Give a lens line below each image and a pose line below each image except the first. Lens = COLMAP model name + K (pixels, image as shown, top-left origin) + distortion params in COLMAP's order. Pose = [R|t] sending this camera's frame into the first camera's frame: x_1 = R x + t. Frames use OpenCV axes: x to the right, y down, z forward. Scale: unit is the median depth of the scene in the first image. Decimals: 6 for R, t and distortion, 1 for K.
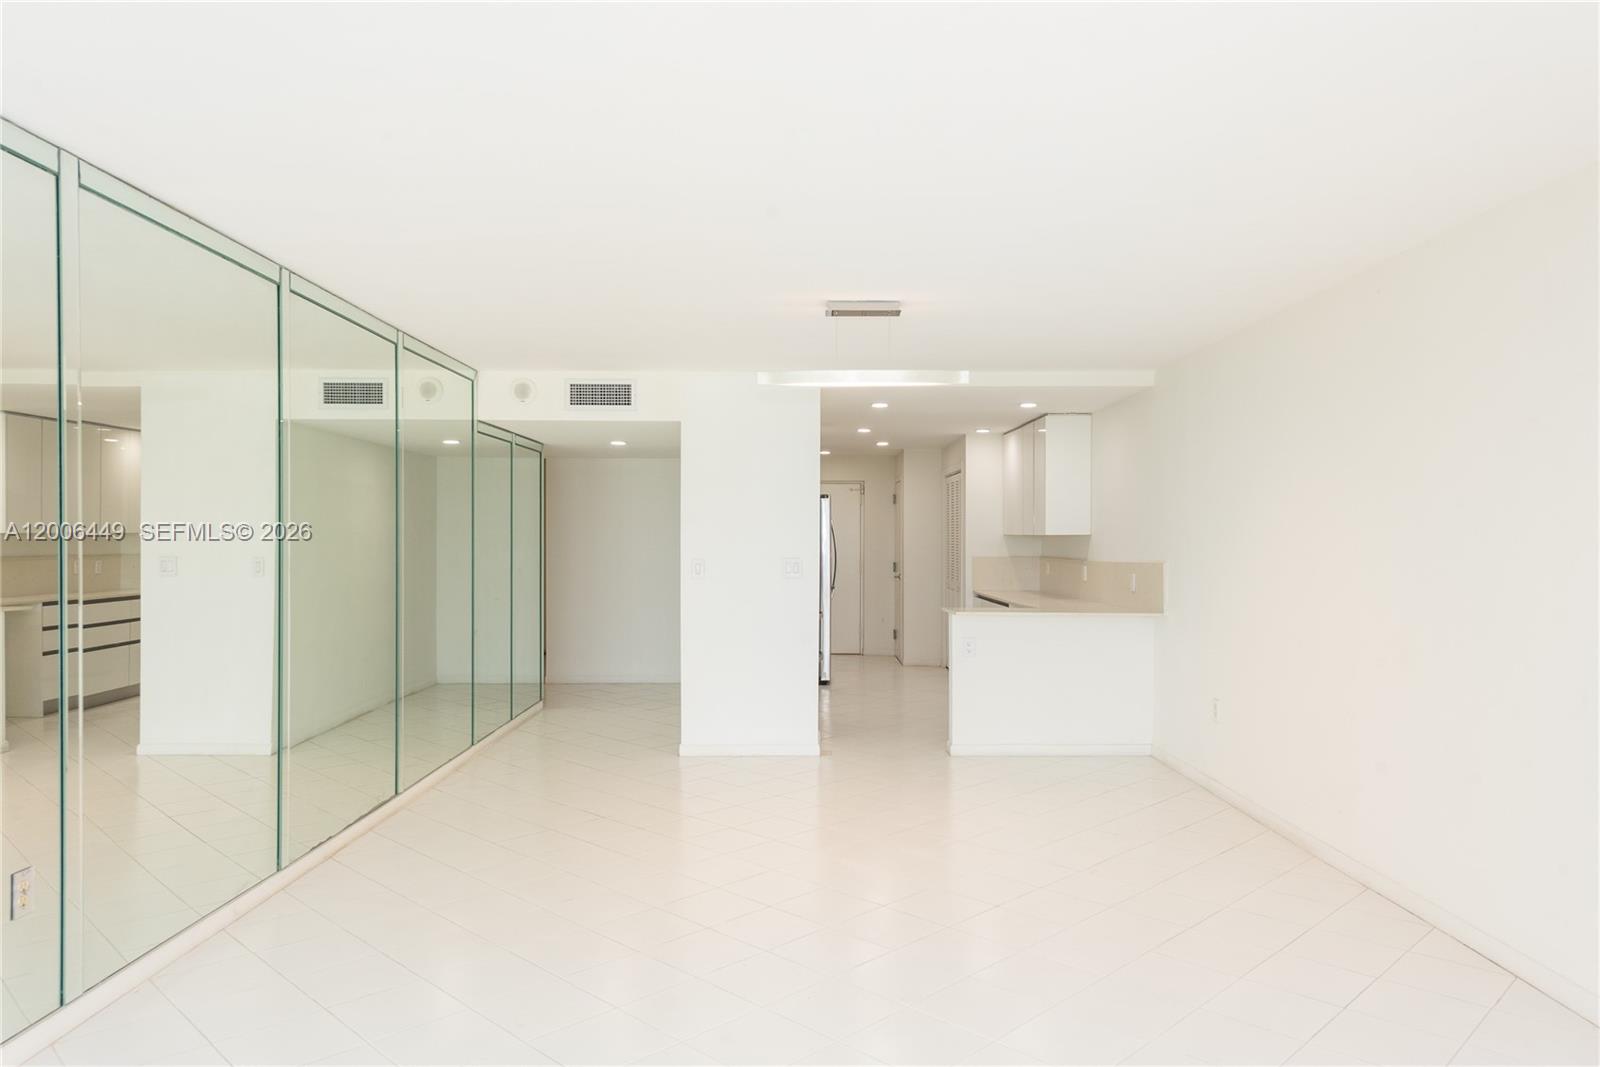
lens RADIAL K [[1116.9, 0, 798.2], [0, 1116.9, 543.6], [0, 0, 1]] dist [0.001517, 0.000510]
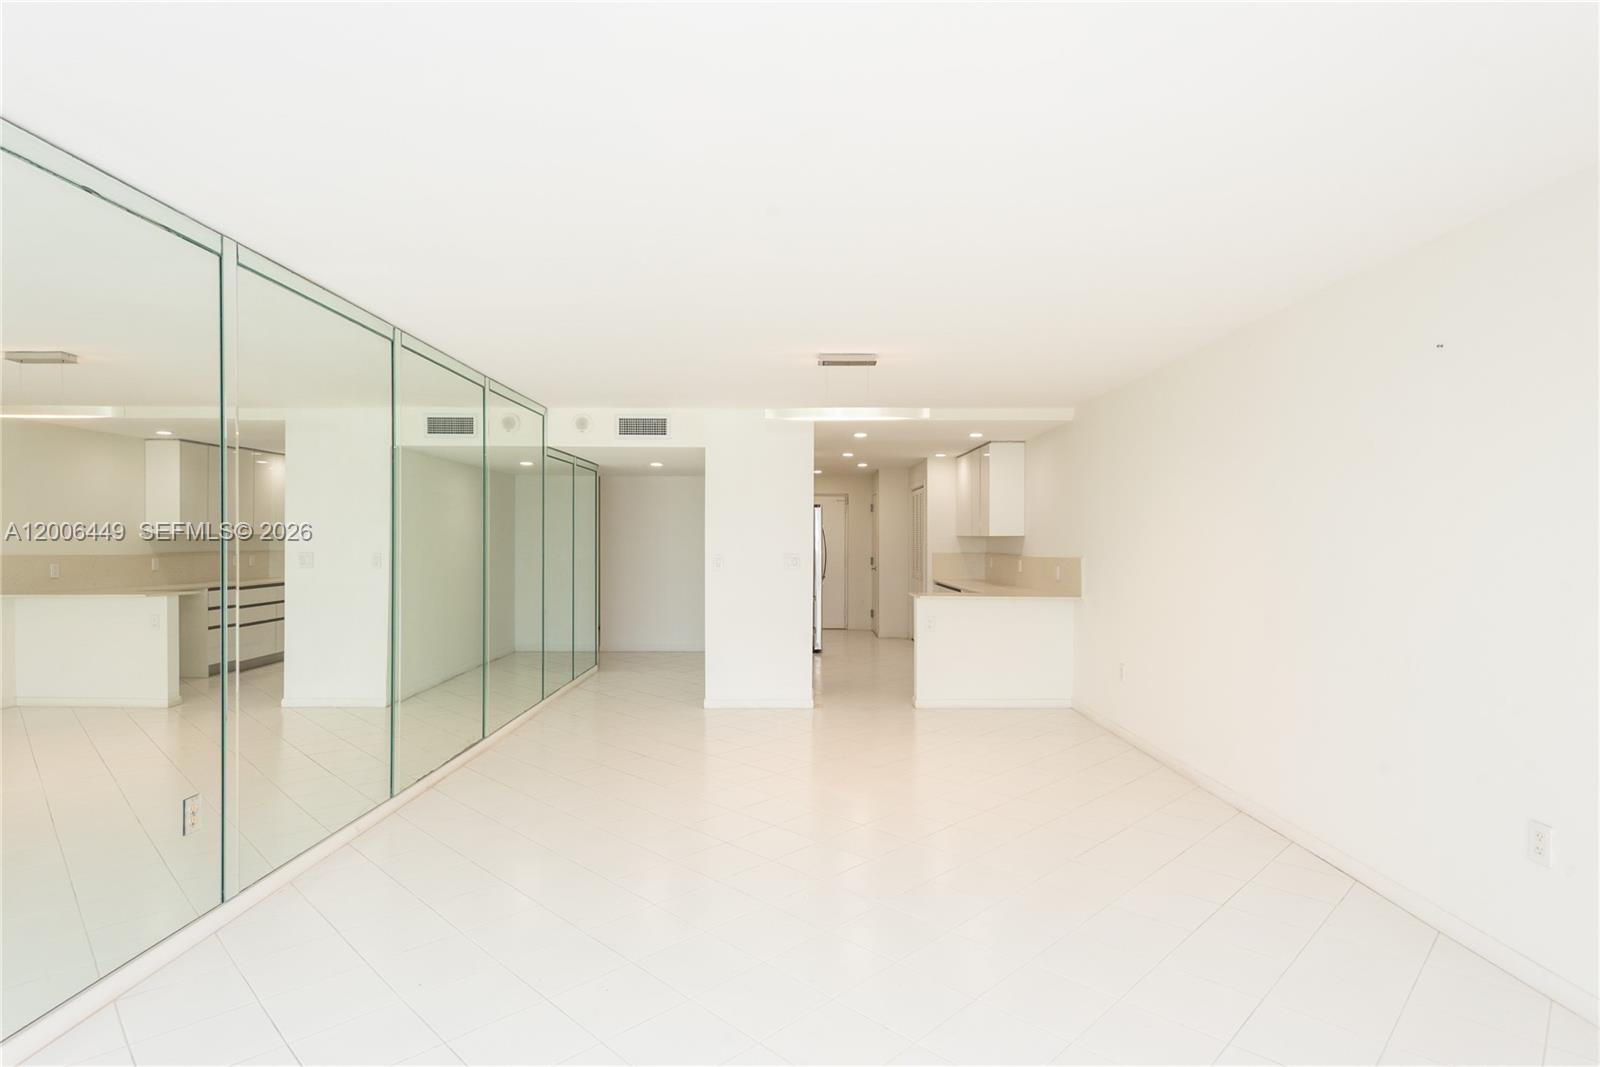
lens RADIAL K [[864.8, 0, 797.1], [0, 864.8, 537.1], [0, 0, 1]] dist [-0.006842, -0.000103]
pose [[1.000000, 0.000405, 0.000477, 0.000005], [-0.000402, 0.999980, -0.006349, -0.000016], [-0.000480, 0.006349, 0.999980, 0.007575]]
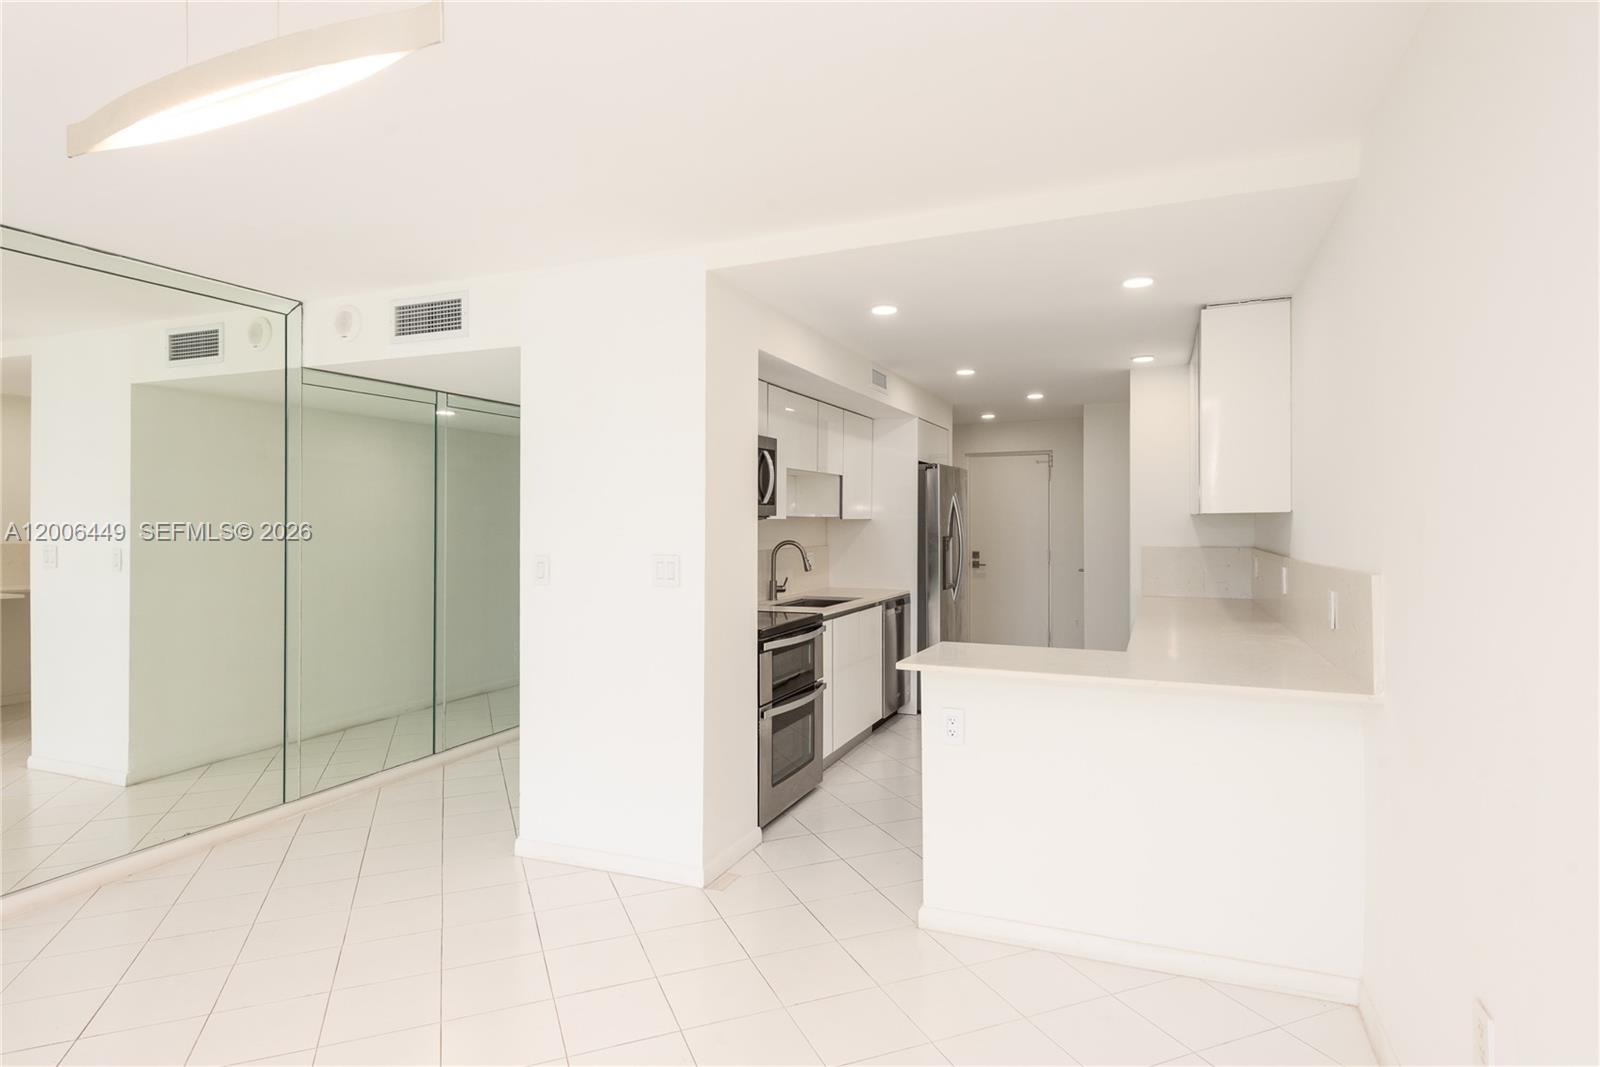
lens RADIAL K [[895.9, 0, 799.3], [0, 895.9, 516.9], [0, 0, 1]] dist [0.006945, -0.000292]
pose [[0.920398, -0.009861, -0.390859, 0.251910], [0.005309, 0.999905, -0.012726, -0.001194], [0.390947, 0.009638, 0.920363, 0.580980]]
